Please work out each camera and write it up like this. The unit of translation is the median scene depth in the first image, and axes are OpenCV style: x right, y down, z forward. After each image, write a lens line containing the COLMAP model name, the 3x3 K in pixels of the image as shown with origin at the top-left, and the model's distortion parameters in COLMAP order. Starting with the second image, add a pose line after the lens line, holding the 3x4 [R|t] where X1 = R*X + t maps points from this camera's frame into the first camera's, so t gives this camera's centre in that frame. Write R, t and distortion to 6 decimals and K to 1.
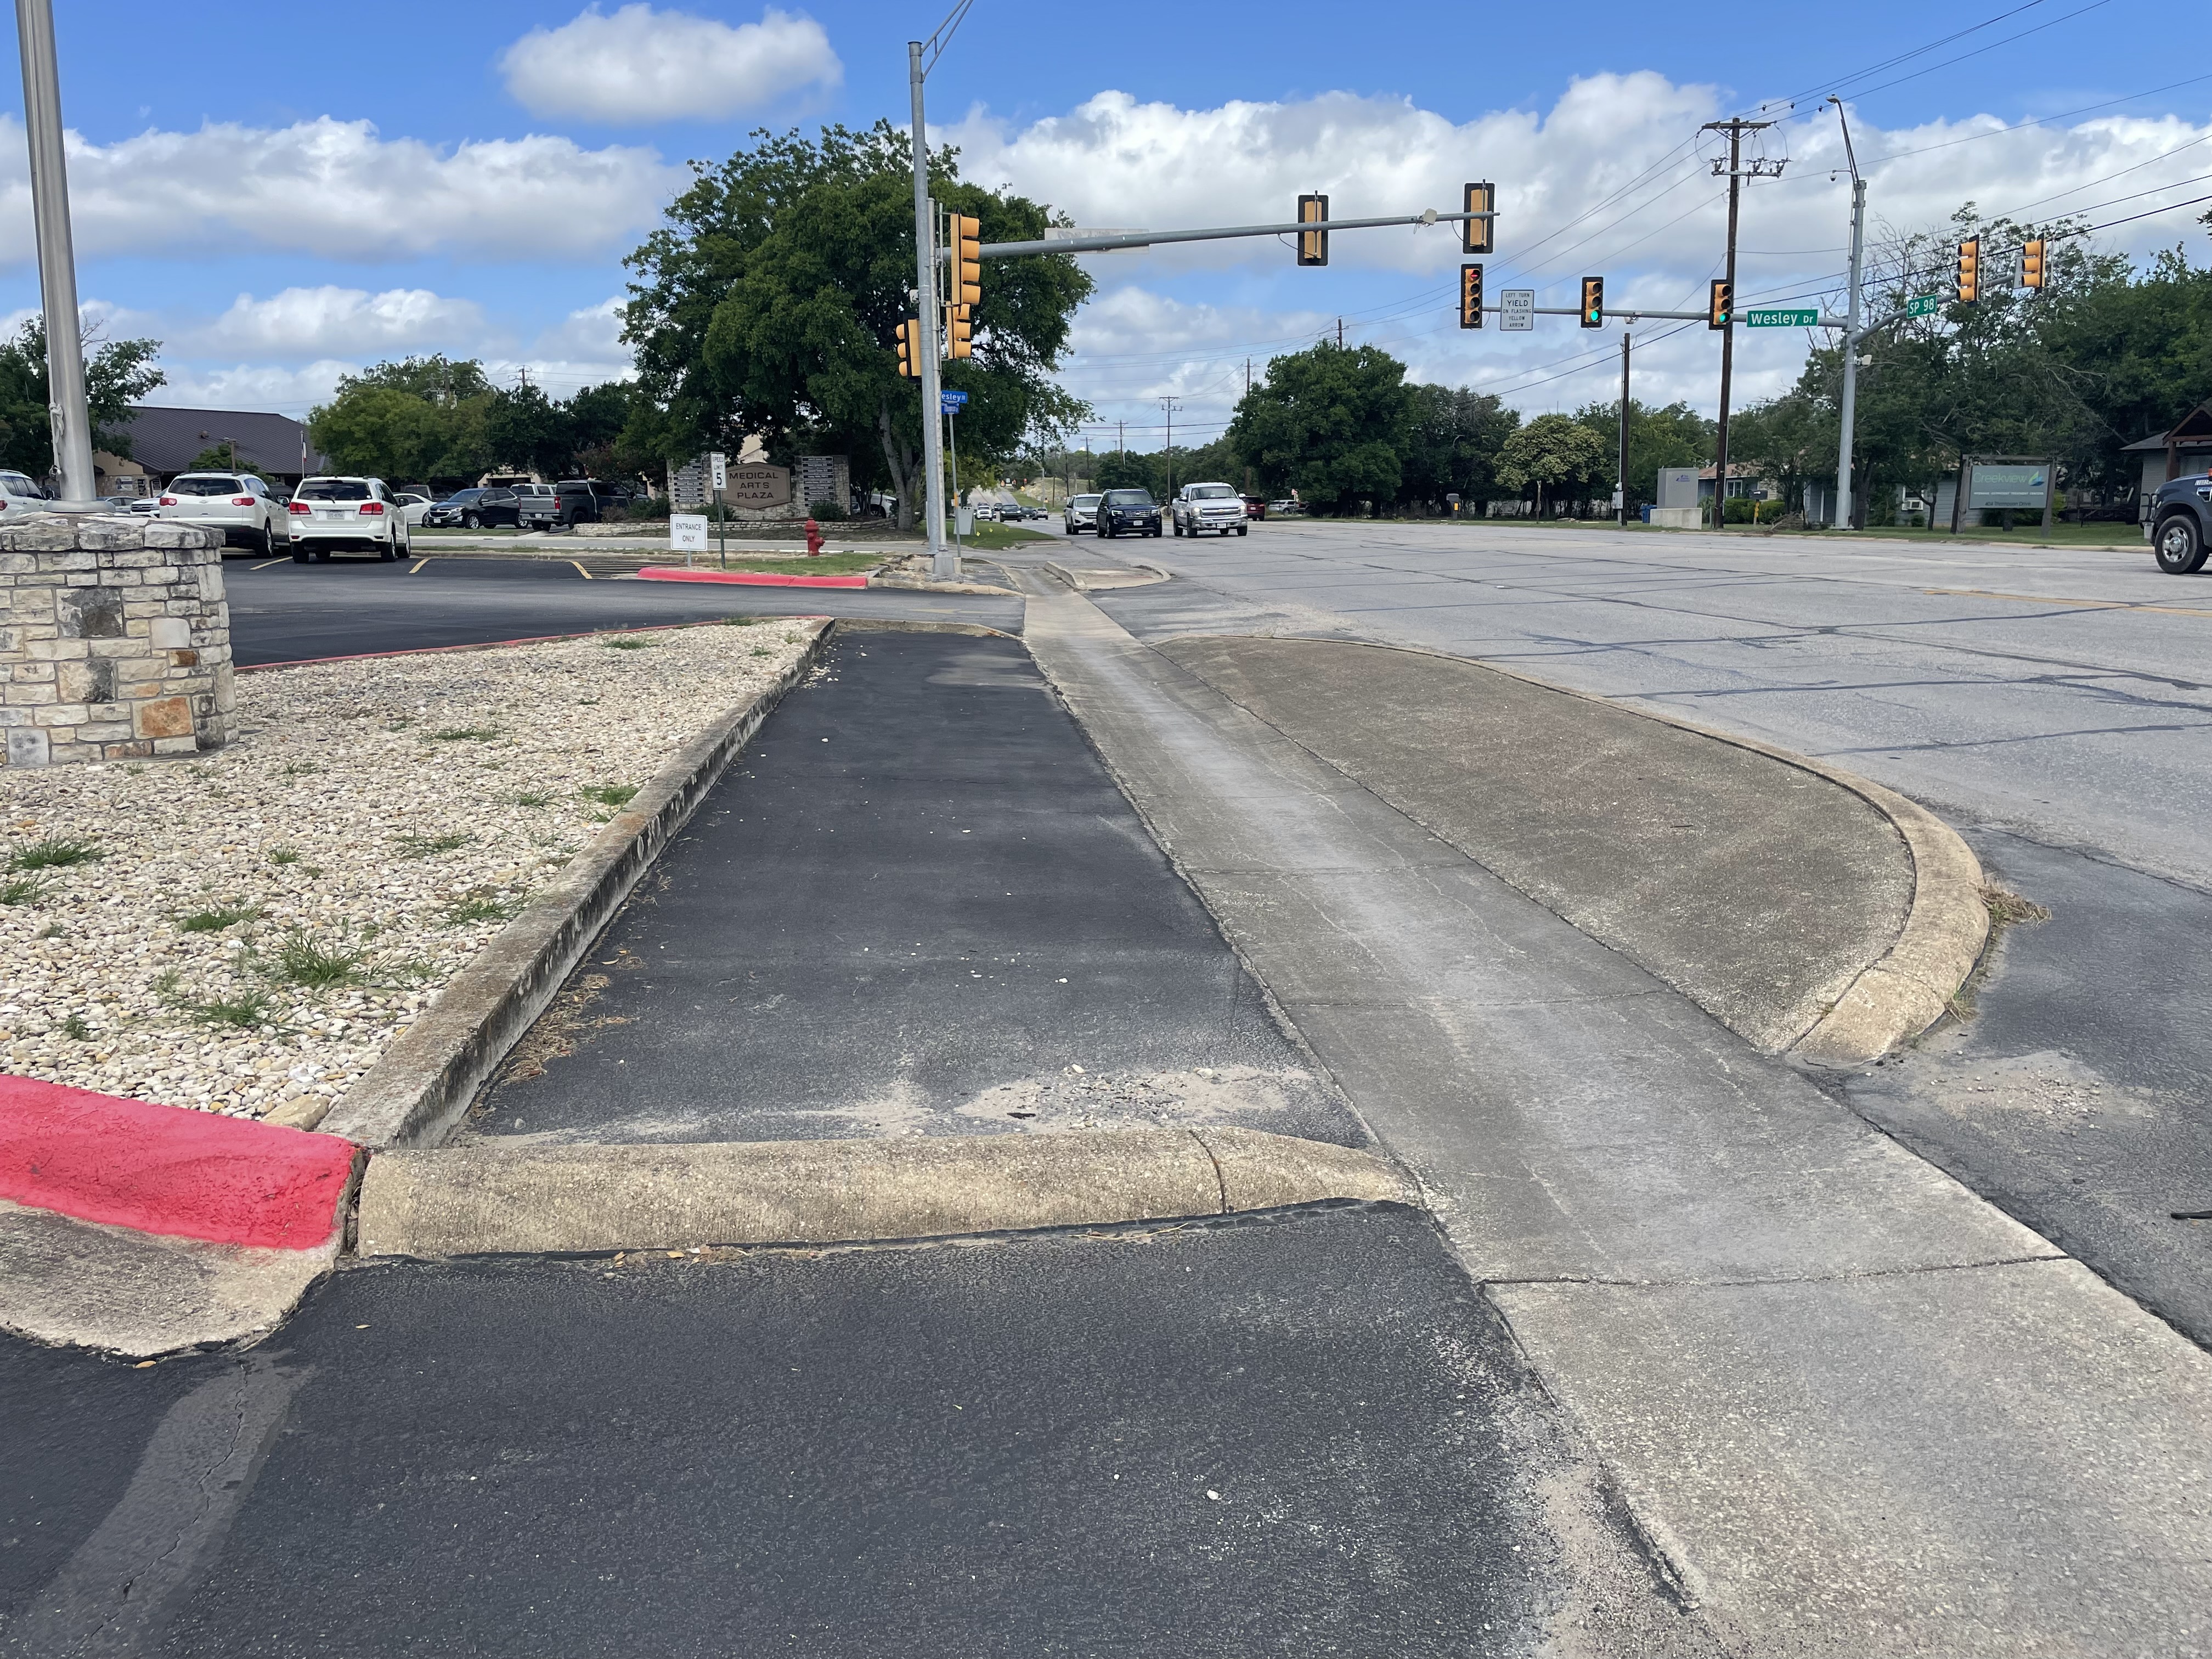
lens RADIAL K [[1673.0, 0, 1130.6], [0, 1673.0, 814.8], [0, 0, 1]] dist [0.088844, -0.116116]
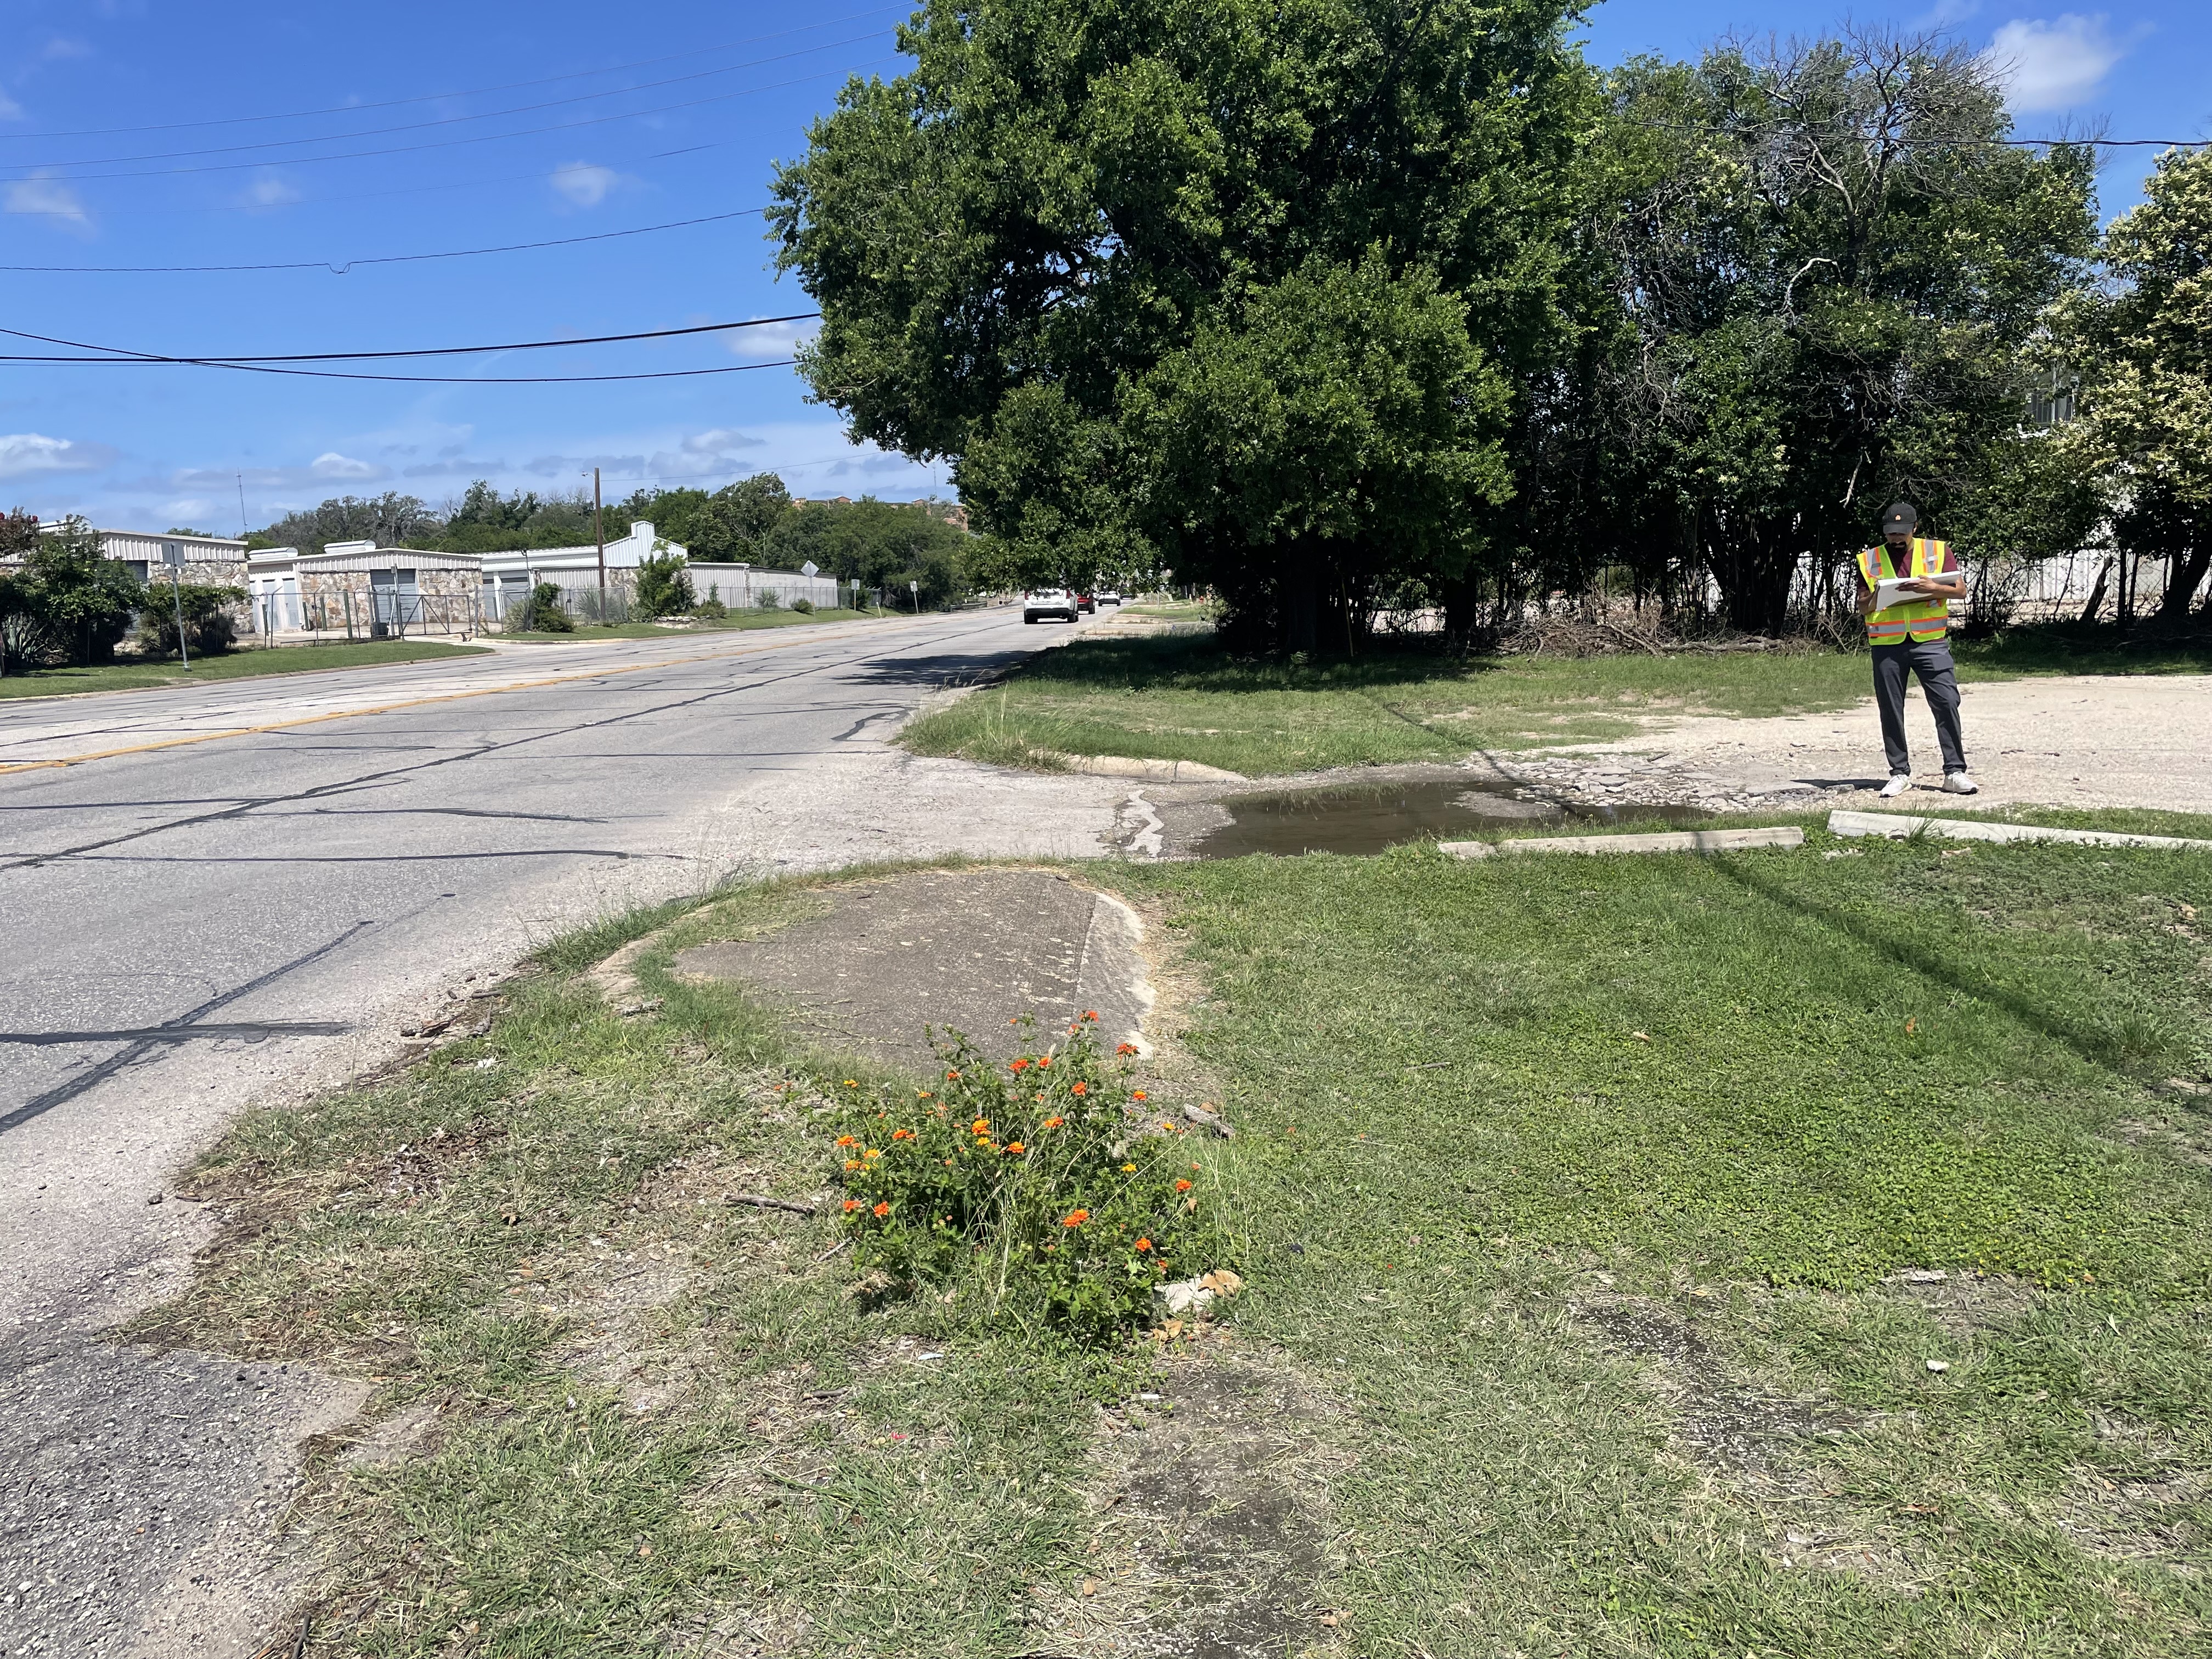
lens RADIAL K [[1673.0, 0, 1130.6], [0, 1673.0, 814.8], [0, 0, 1]] dist [0.088844, -0.116116]
pose [[0.992920, -0.018684, -0.117309, 0.286508], [0.013829, 0.999019, -0.042068, -0.314045], [0.117980, 0.040148, 0.992204, 1.660712]]
